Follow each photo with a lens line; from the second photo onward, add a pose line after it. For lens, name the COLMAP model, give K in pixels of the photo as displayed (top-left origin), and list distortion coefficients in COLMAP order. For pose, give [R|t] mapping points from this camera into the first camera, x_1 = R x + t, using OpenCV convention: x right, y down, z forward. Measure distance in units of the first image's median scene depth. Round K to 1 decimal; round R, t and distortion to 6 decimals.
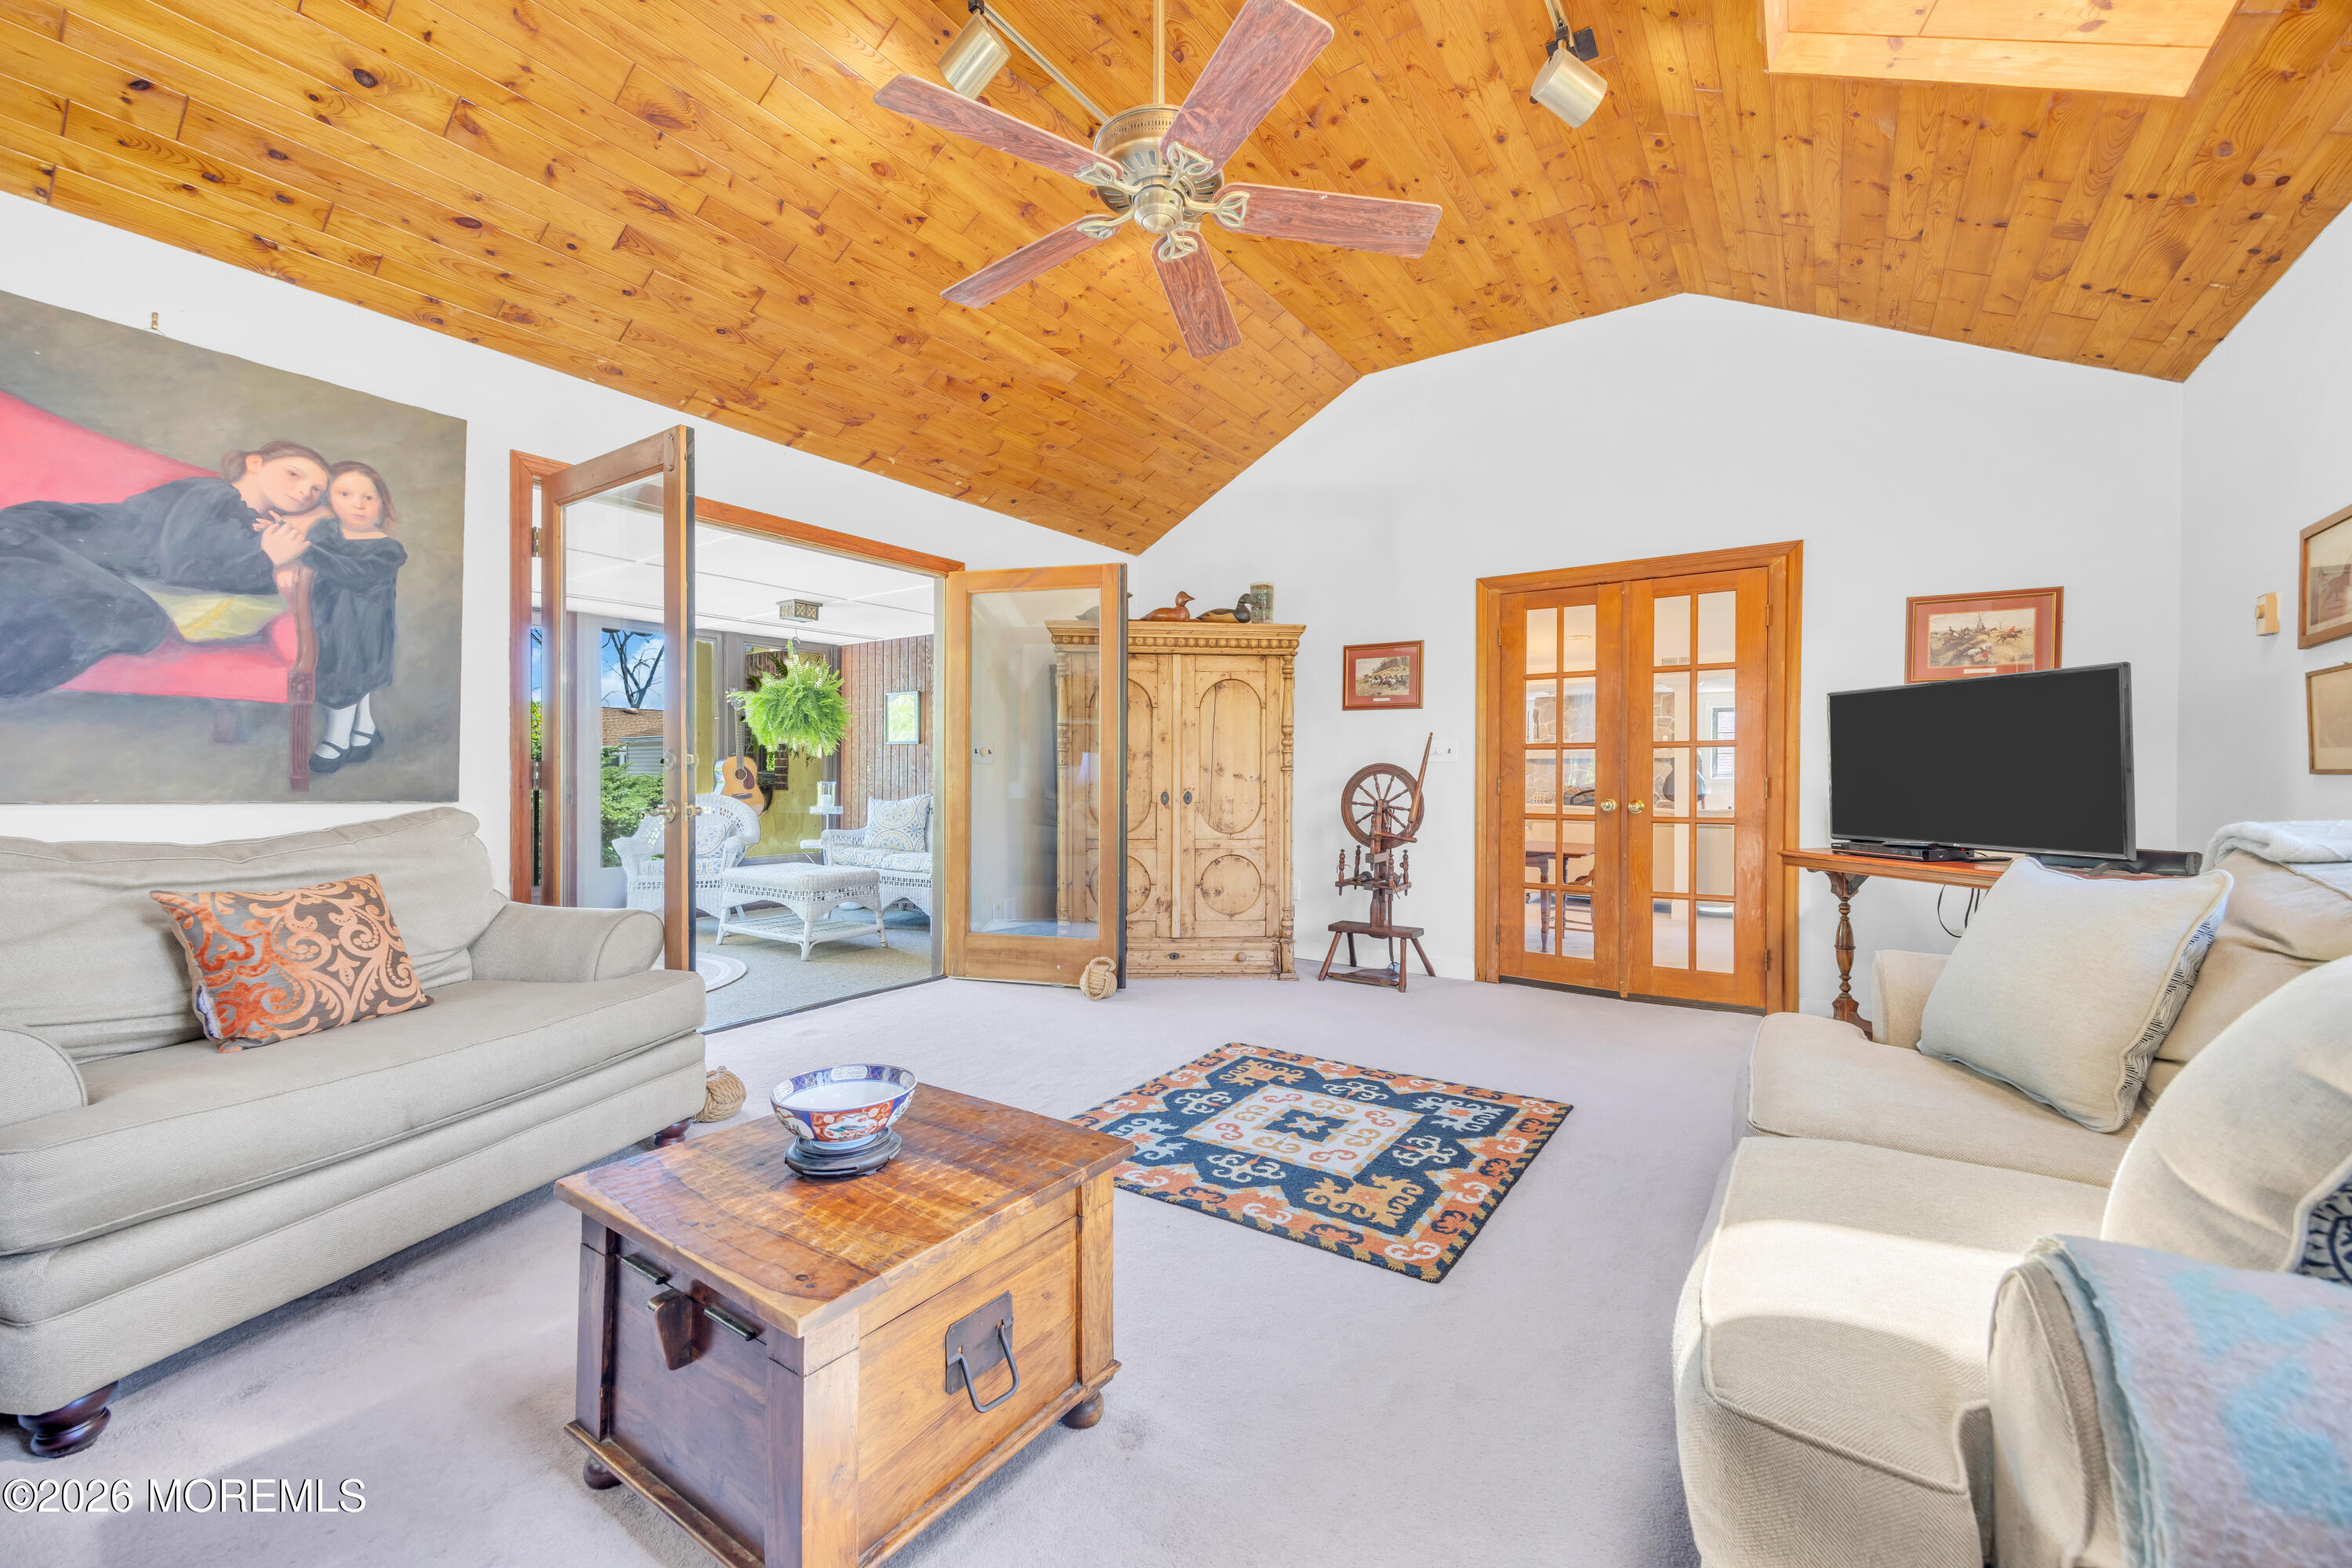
lens RADIAL K [[936.9, 0, 1194.7], [0, 936.9, 774.0], [0, 0, 1]] dist [0.019131, -0.000010]
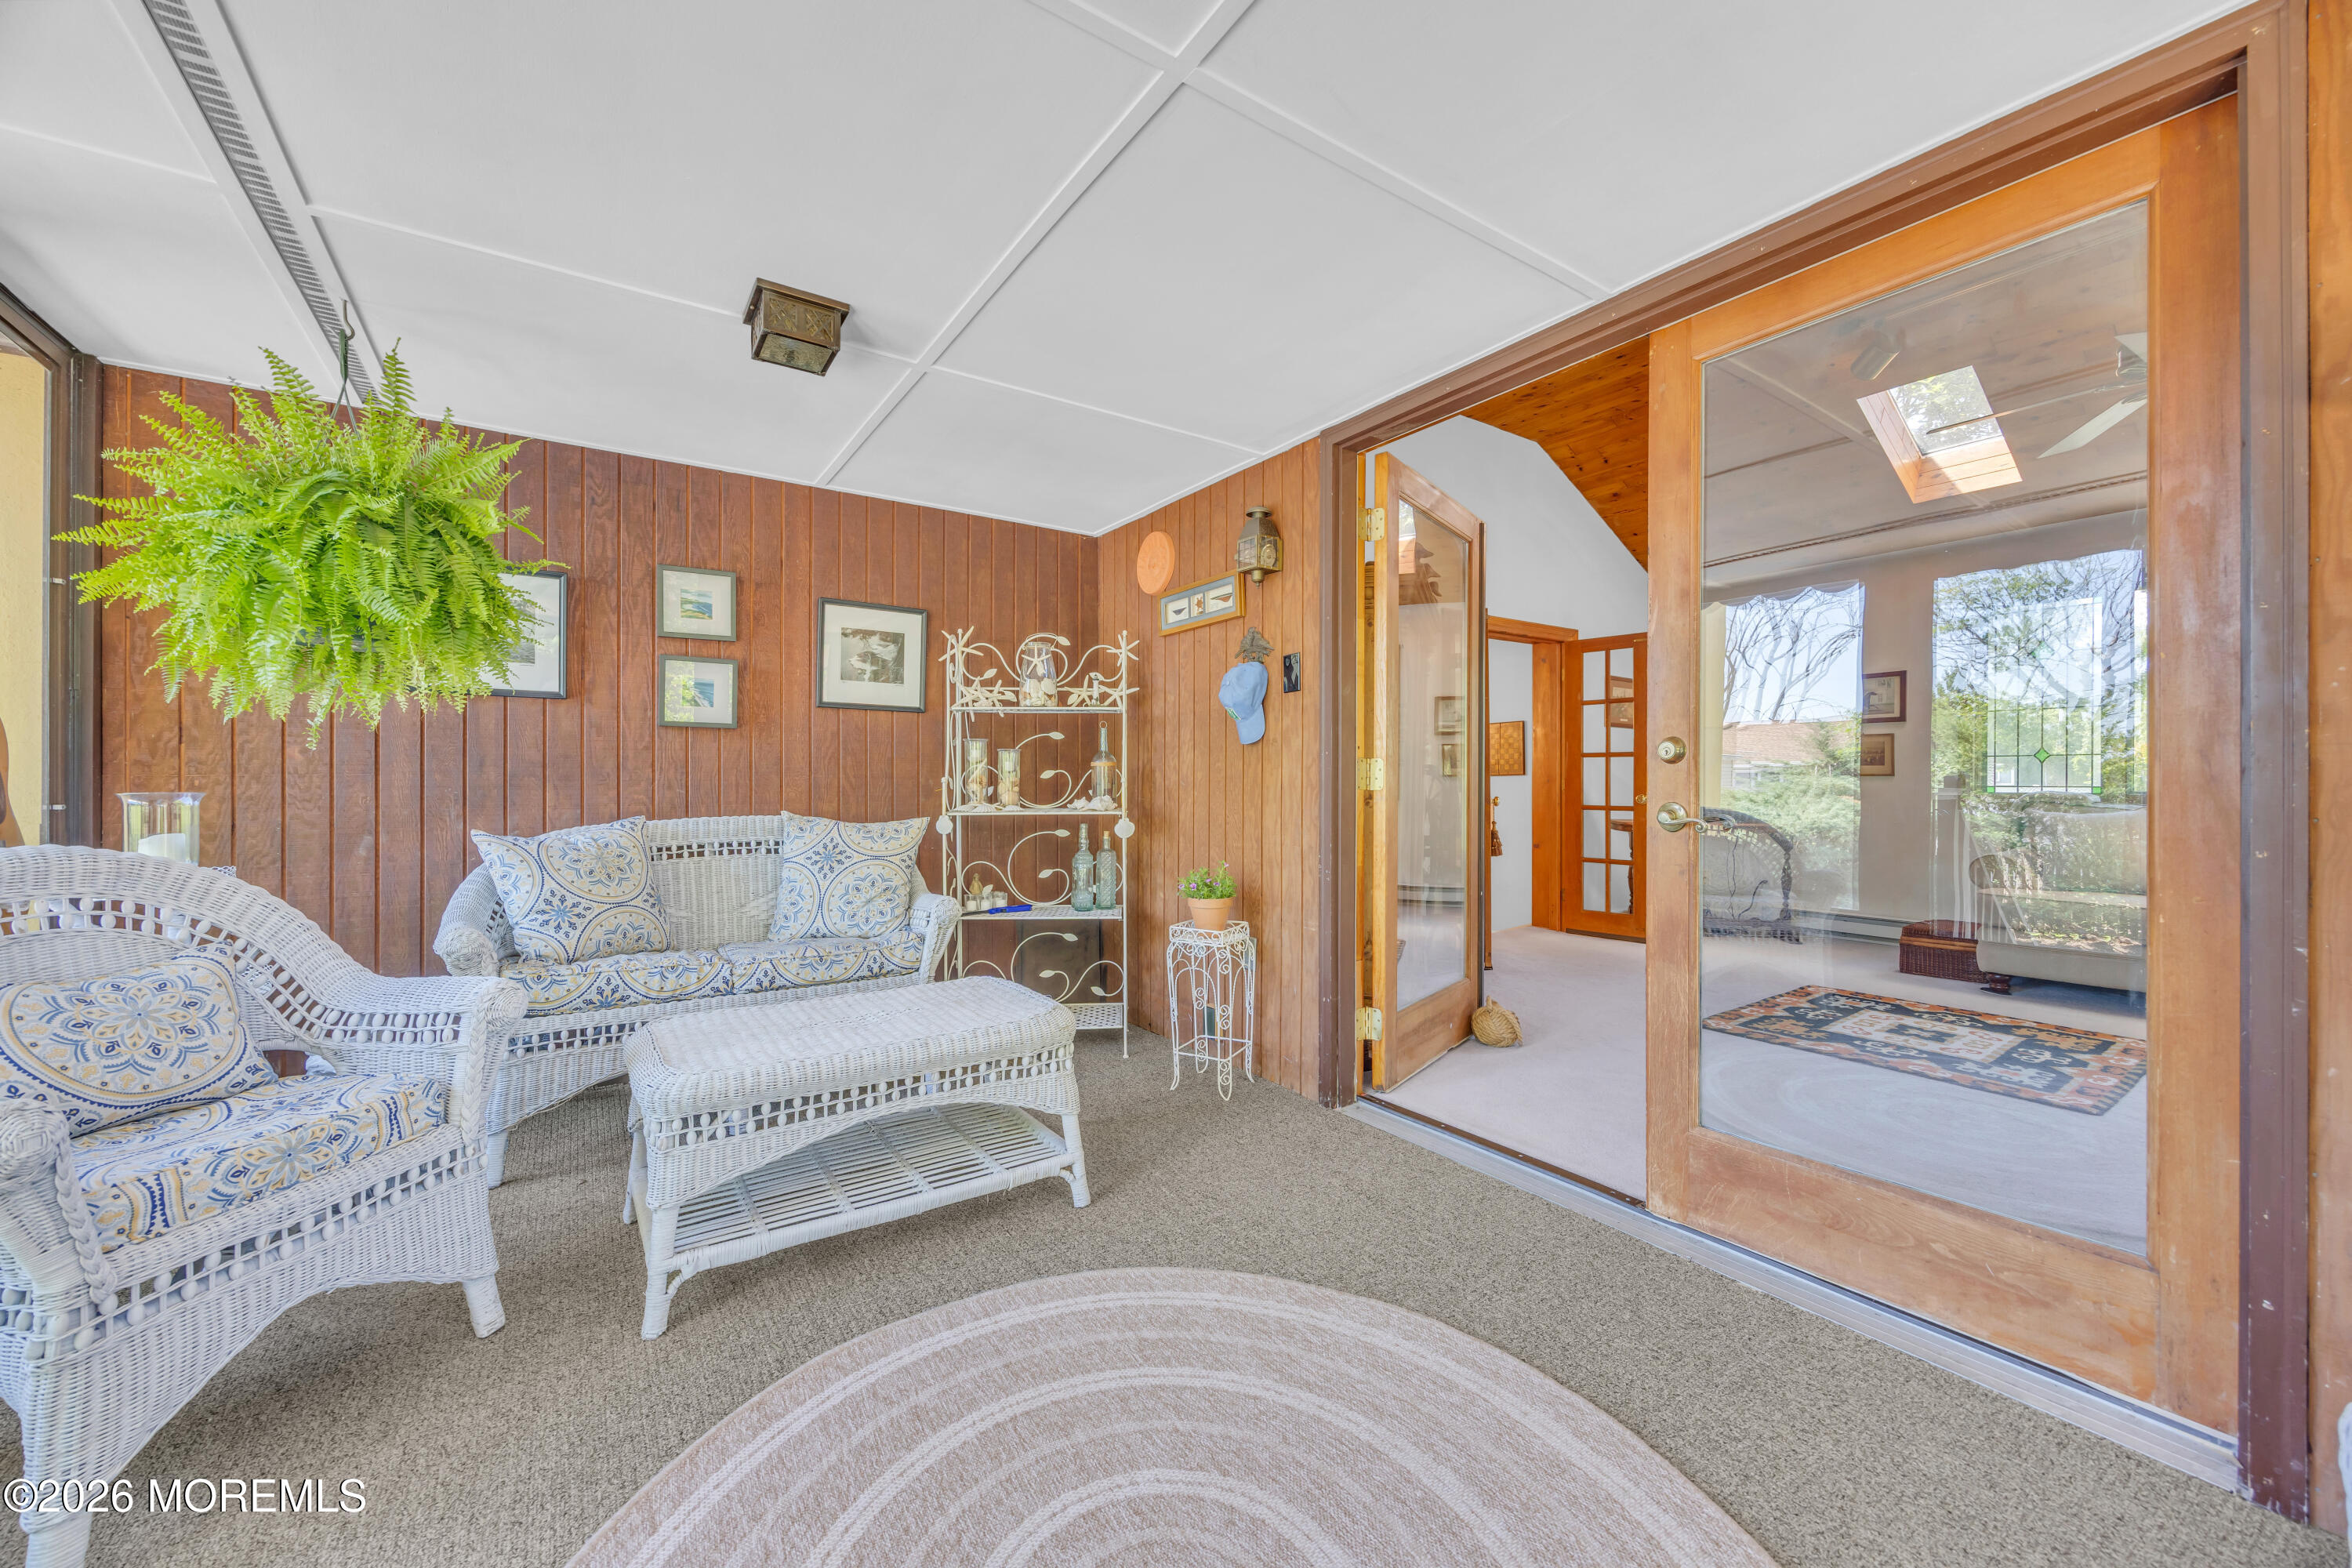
lens RADIAL K [[910.5, 0, 1188.1], [0, 910.5, 779.6], [0, 0, 1]] dist [0.019570, 0.000029]
pose [[0.359179, 0.002039, 0.933266, -1.471372], [-0.000475, 0.999998, -0.002002, 0.011455], [-0.933268, 0.000276, 0.359179, 1.509907]]
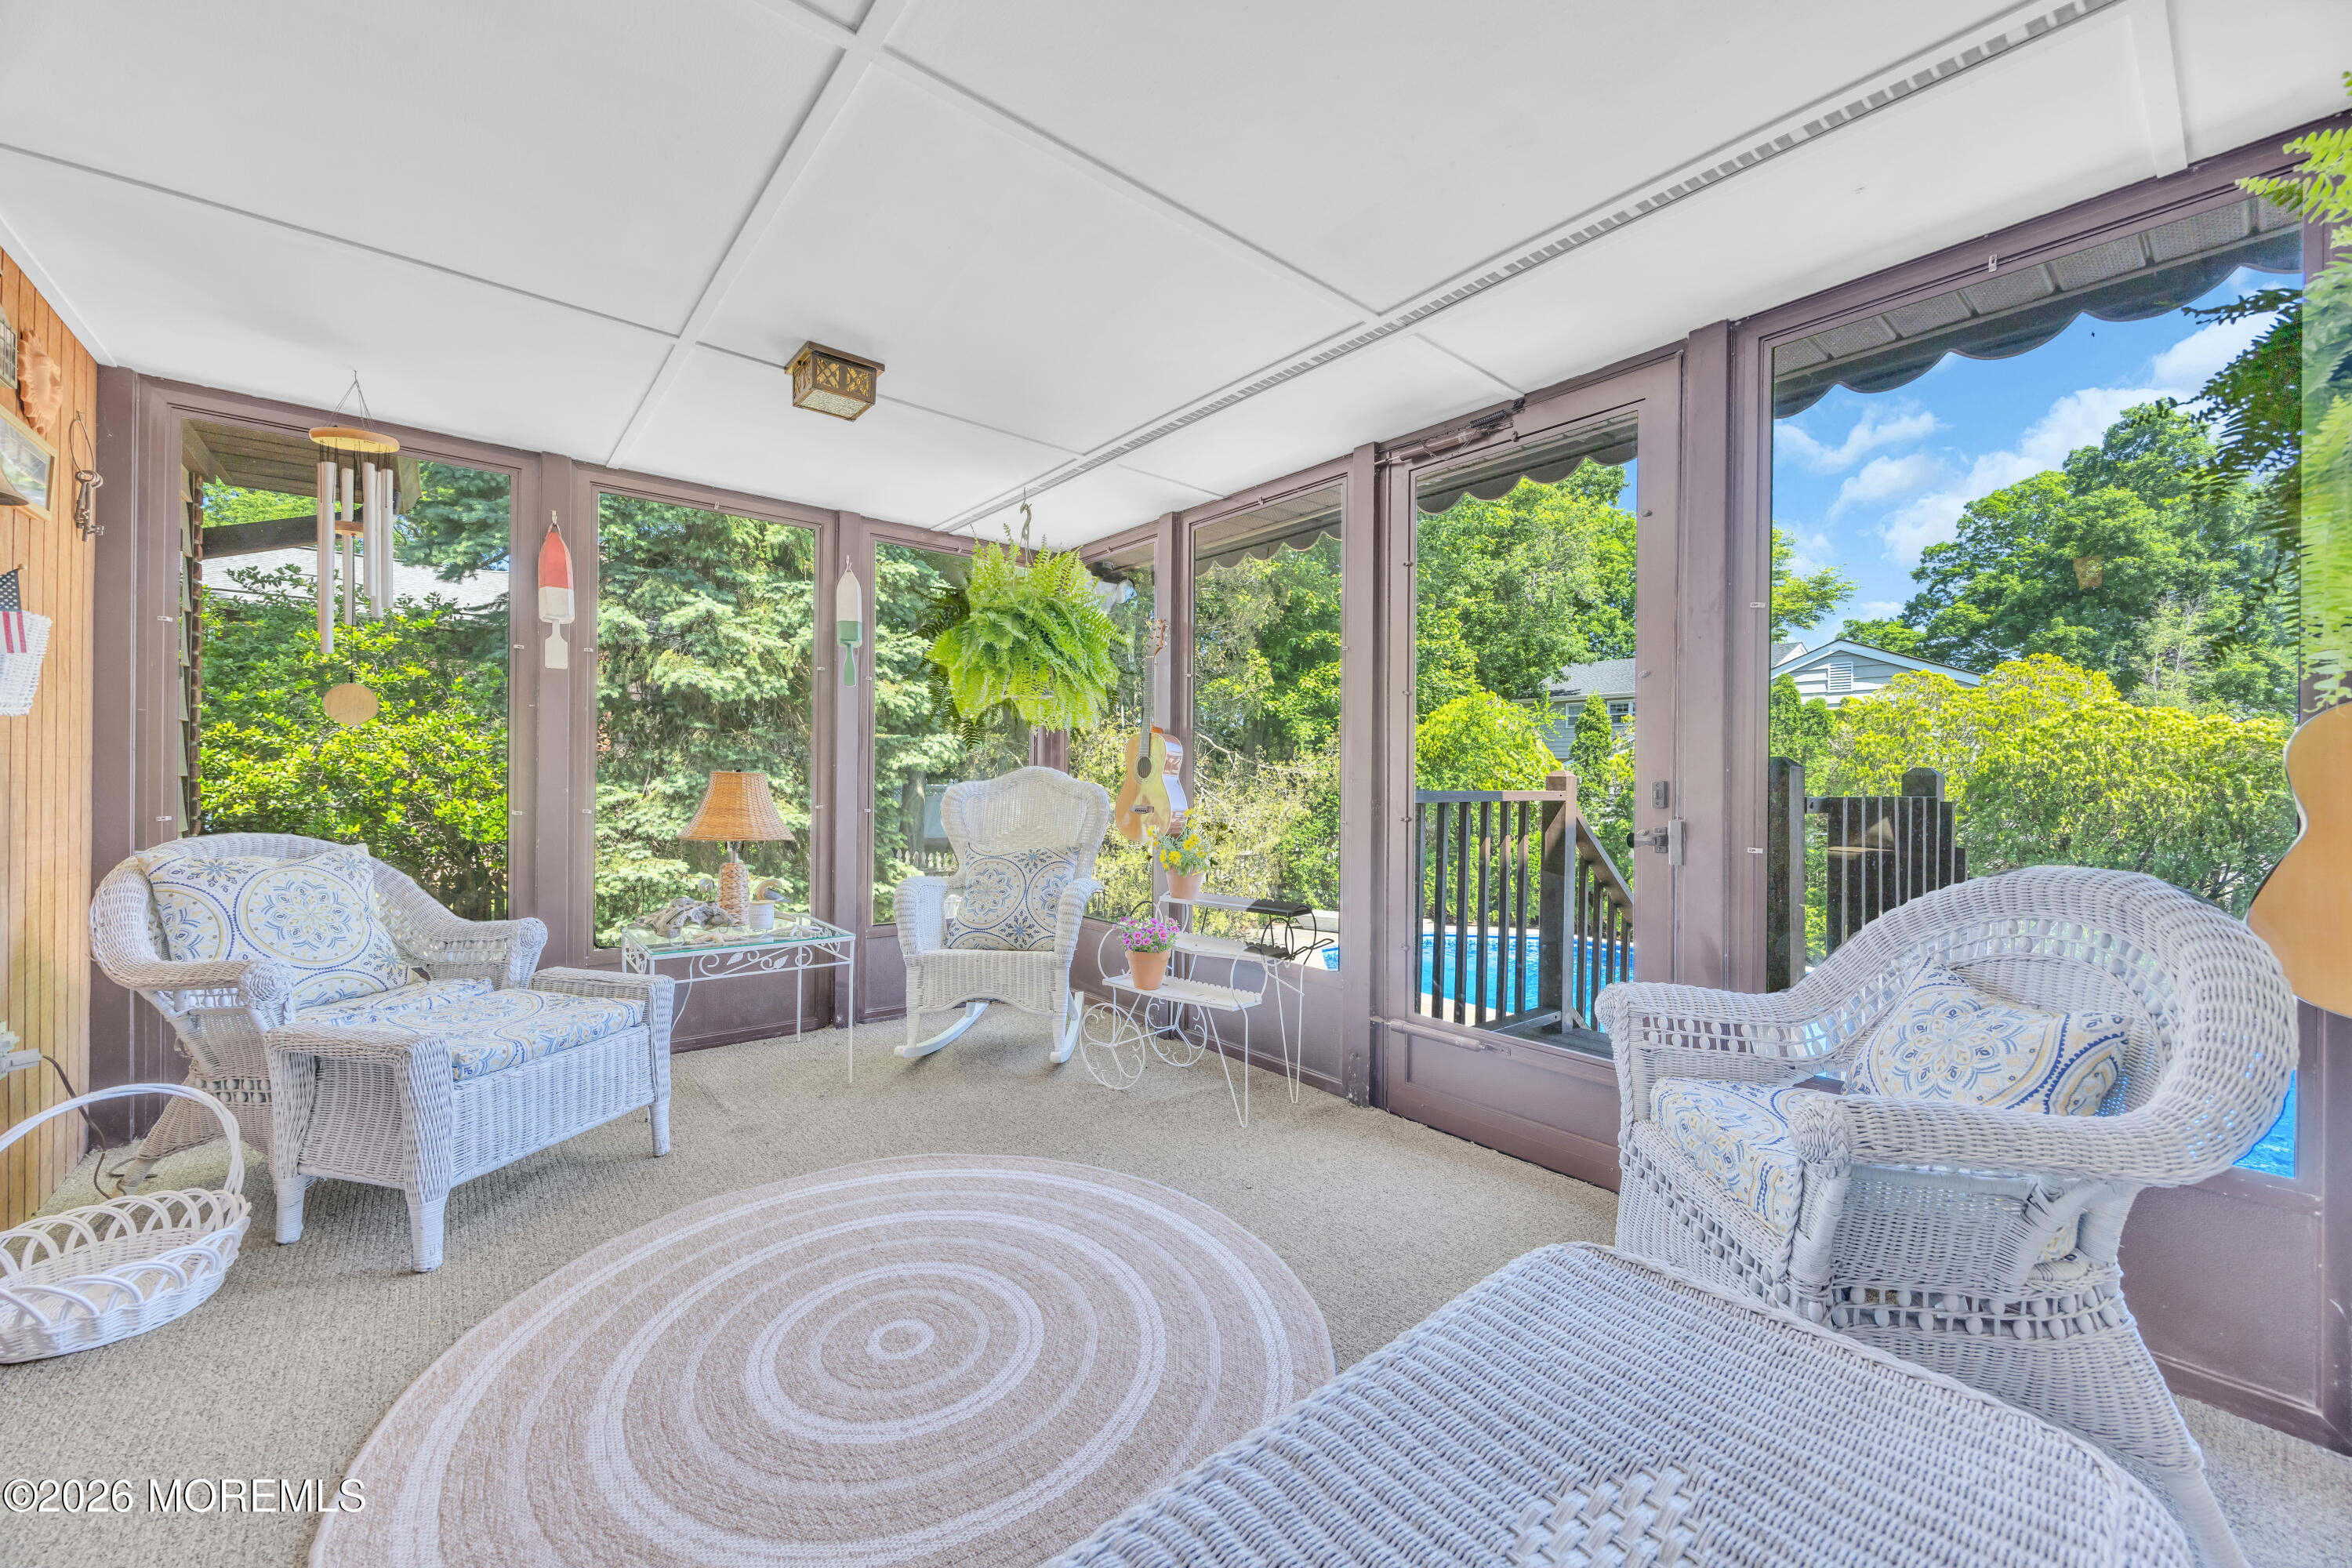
lens RADIAL K [[907.3, 0, 1190.8], [0, 907.3, 779.1], [0, 0, 1]] dist [-0.002548, 0.000098]
pose [[-0.268797, -0.008067, -0.963163, -0.591541], [-0.012482, 0.999910, -0.004892, 0.007505], [0.963116, 0.010708, -0.268873, 1.991579]]
